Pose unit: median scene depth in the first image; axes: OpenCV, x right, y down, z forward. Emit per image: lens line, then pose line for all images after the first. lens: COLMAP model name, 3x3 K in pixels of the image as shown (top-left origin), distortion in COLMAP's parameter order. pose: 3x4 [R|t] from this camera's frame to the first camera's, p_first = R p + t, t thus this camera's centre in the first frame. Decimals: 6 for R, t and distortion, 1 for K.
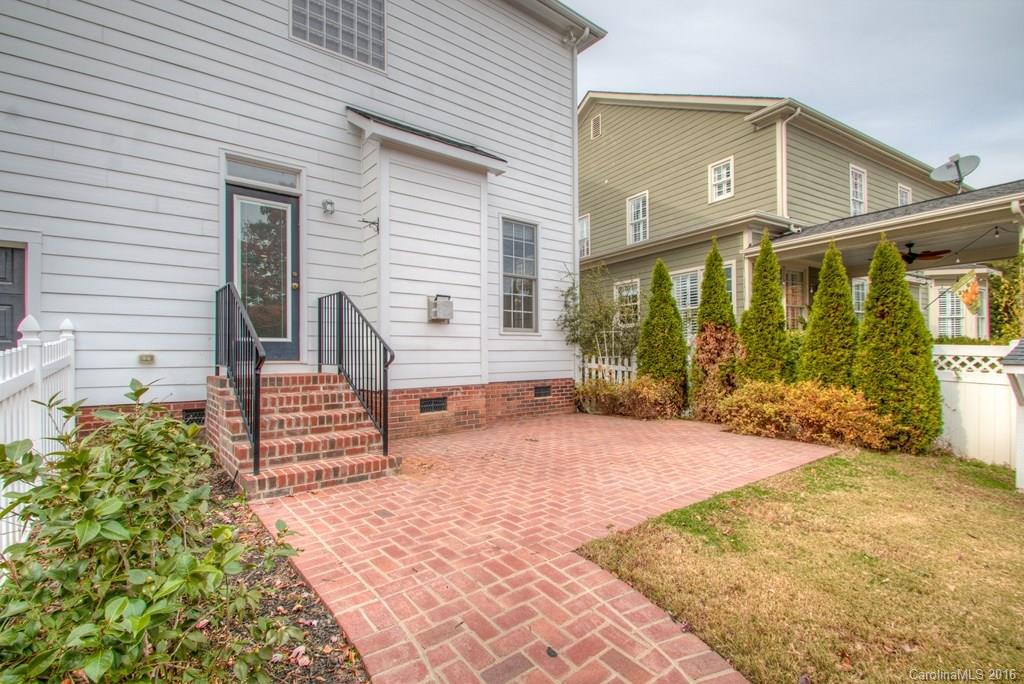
lens RADIAL K [[486.5, 0, 509.4], [0, 486.5, 349.5], [0, 0, 1]] dist [0.001834, -0.019710]
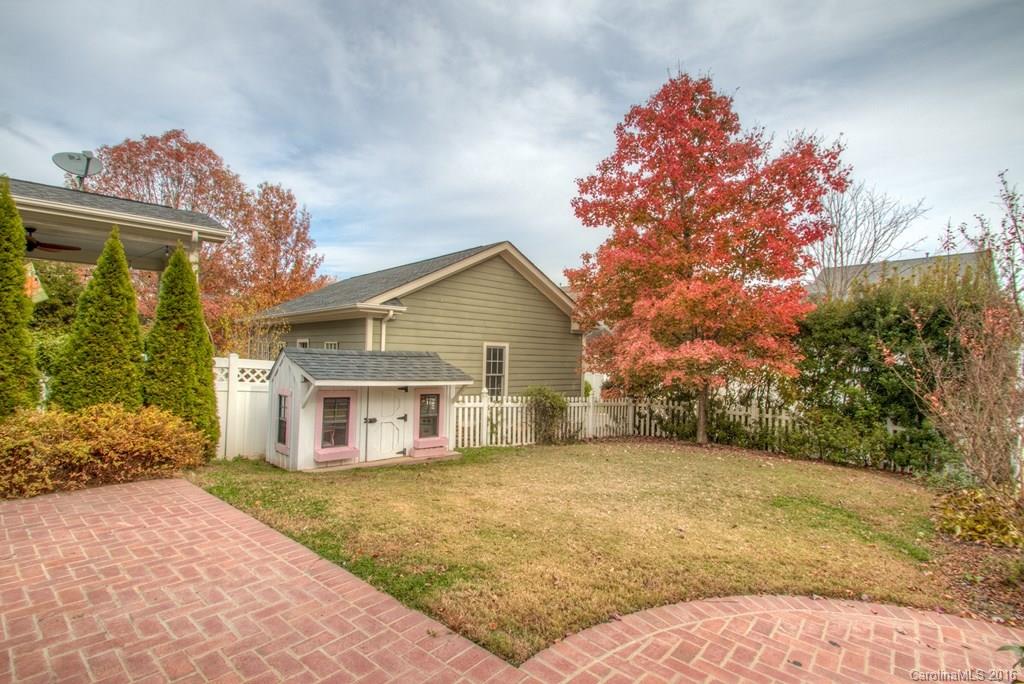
lens RADIAL K [[486.5, 0, 509.4], [0, 486.5, 349.5], [0, 0, 1]] dist [0.001834, -0.019710]
pose [[-0.222439, 0.006234, 0.974927, -0.415864], [-0.031119, 0.999425, -0.013491, -0.047127], [-0.974450, -0.033339, -0.222117, 0.818108]]
